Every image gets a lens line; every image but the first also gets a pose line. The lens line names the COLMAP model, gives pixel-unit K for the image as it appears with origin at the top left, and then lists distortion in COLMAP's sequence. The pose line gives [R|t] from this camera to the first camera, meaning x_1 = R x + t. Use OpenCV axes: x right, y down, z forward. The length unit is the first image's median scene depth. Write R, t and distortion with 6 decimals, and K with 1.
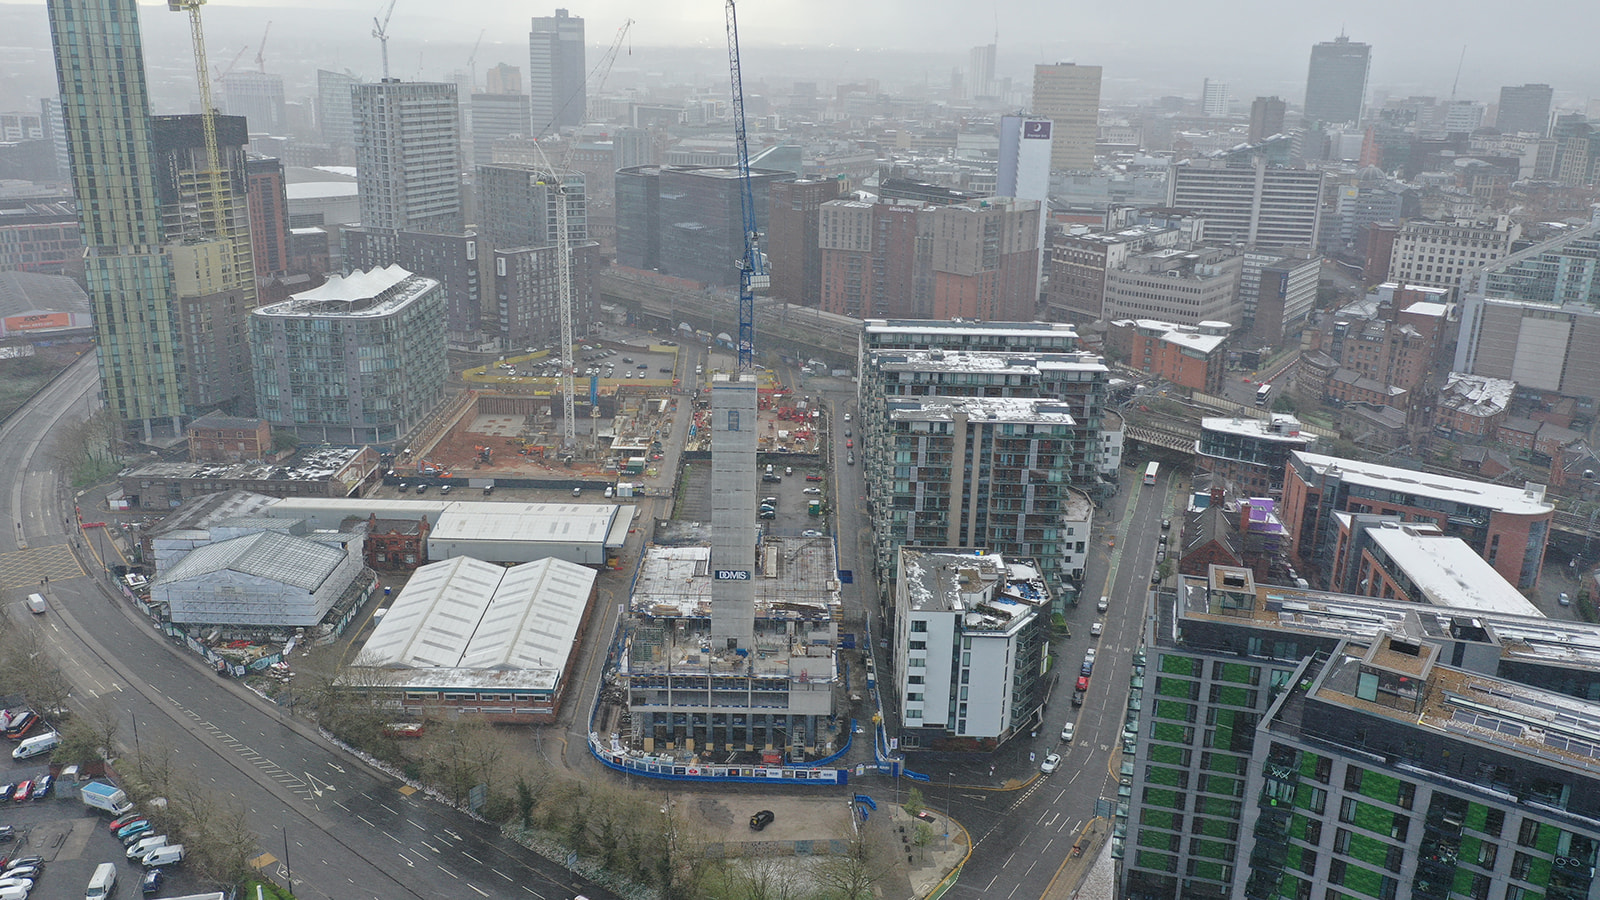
lens RADIAL K [[1258.0, 0, 794.7], [0, 1258.0, 431.5], [0, 0, 1]] dist [-0.009093, 0.004221]
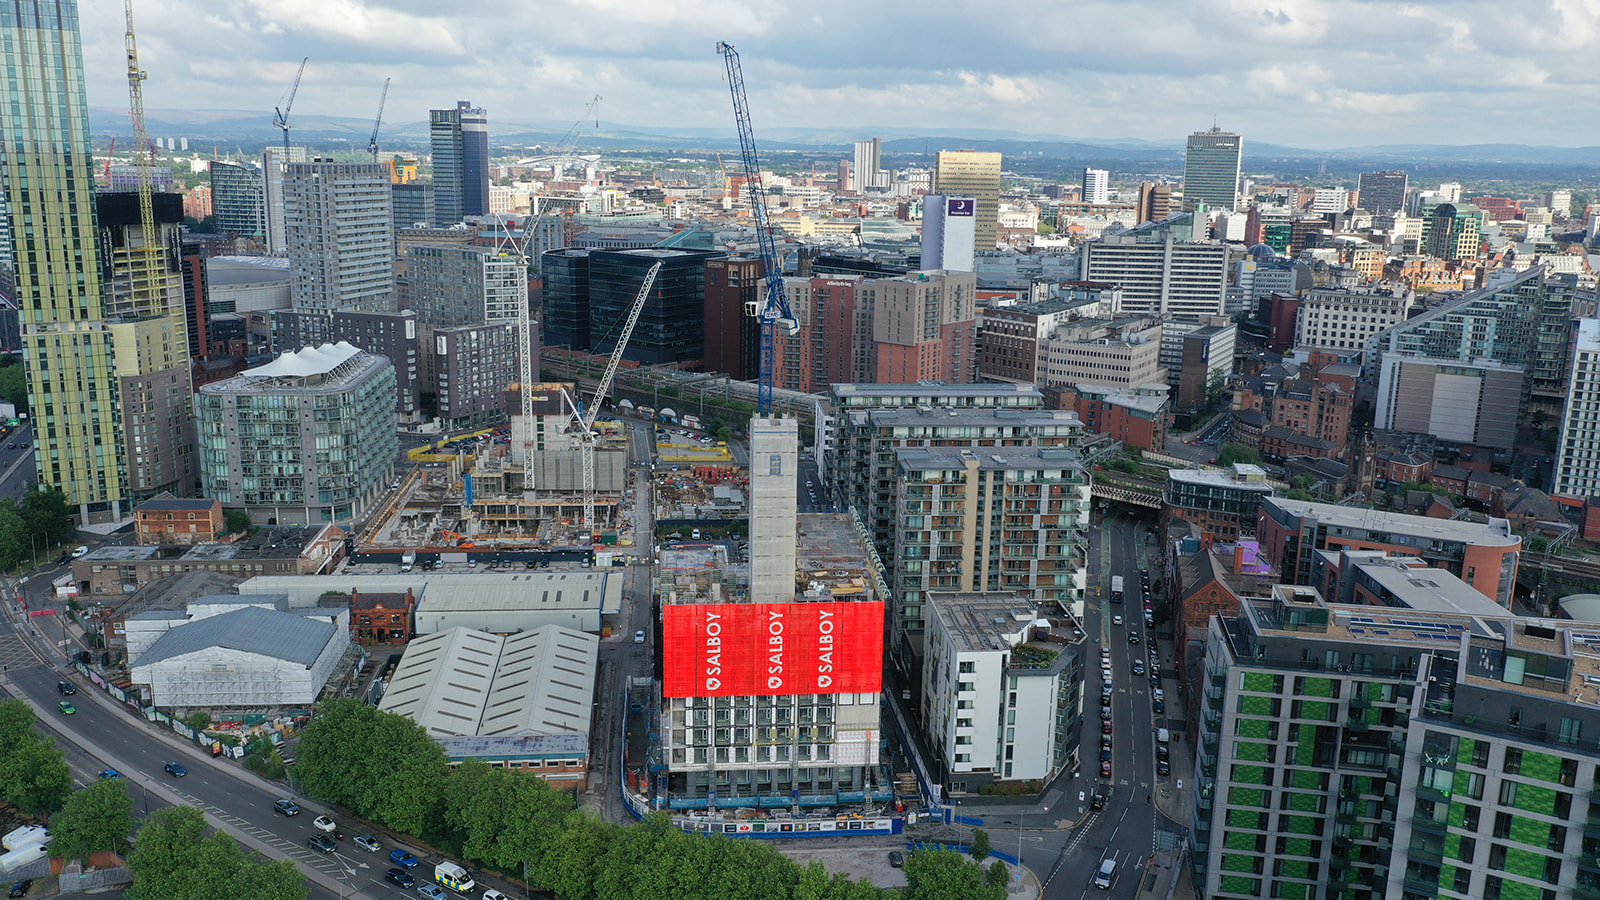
lens RADIAL K [[1258.0, 0, 794.7], [0, 1258.0, 431.5], [0, 0, 1]] dist [-0.009093, 0.004221]
pose [[0.995419, -0.024753, 0.092349, -0.069819], [0.031462, 0.996915, -0.071913, 0.020664], [-0.090284, 0.074489, 0.993126, 0.007179]]
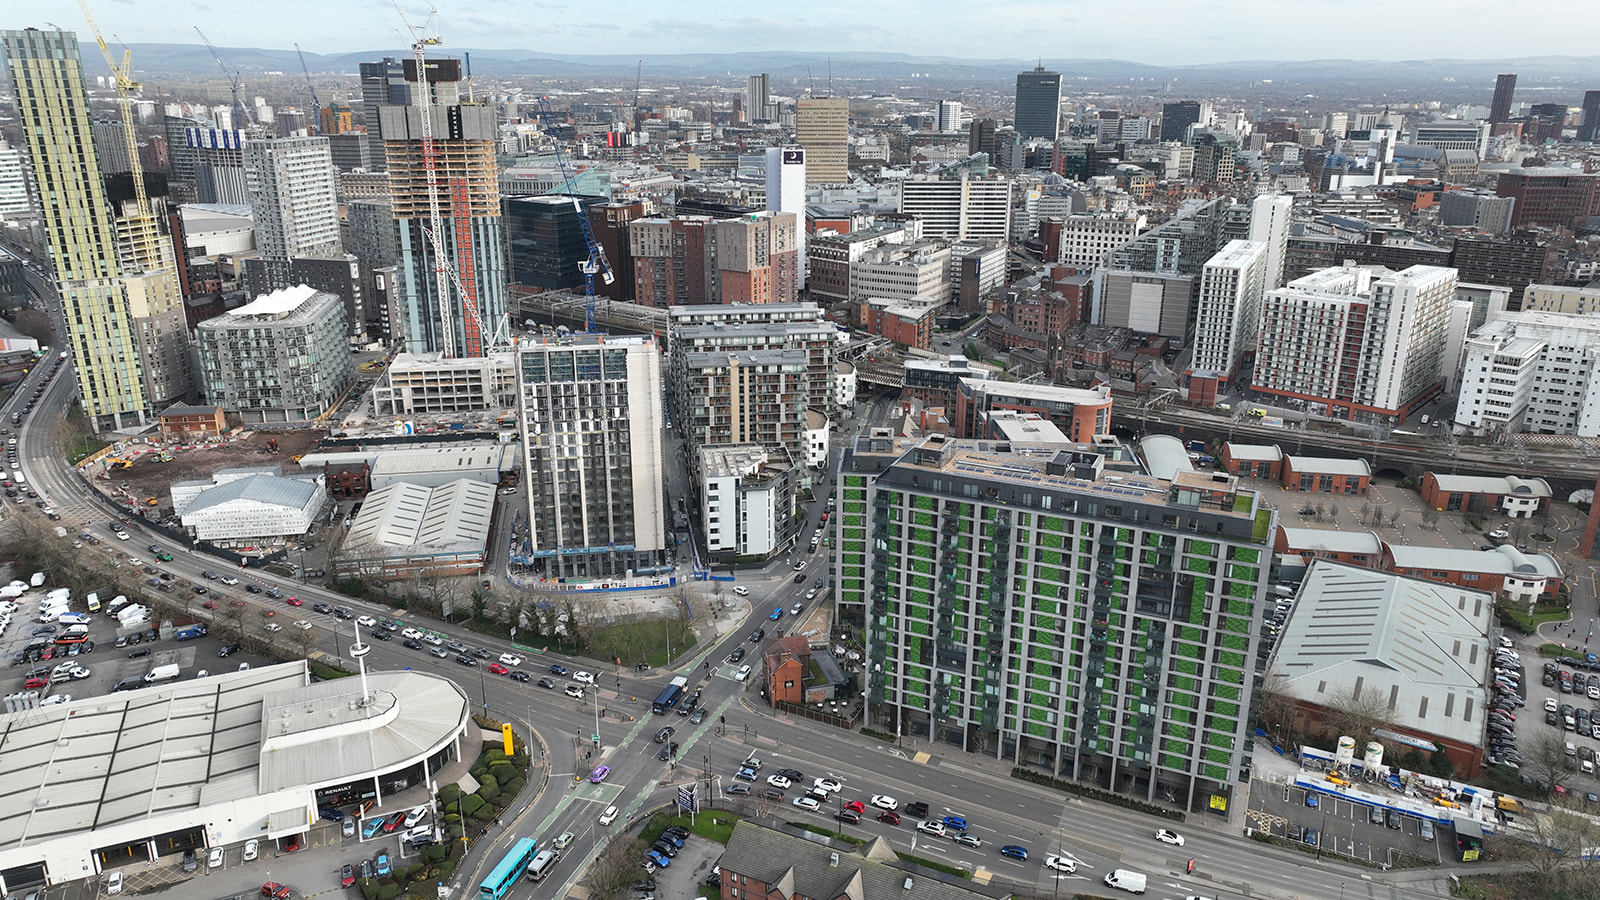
lens RADIAL K [[1118.9, 0, 800.0], [0, 1118.9, 450.0], [0, 0, 1]] dist [0.006335, 0.003131]
pose [[0.984745, -0.072119, 0.158356, -0.009855], [0.067257, 0.997091, 0.035852, 0.035238], [-0.160481, -0.024654, 0.986731, -0.256509]]
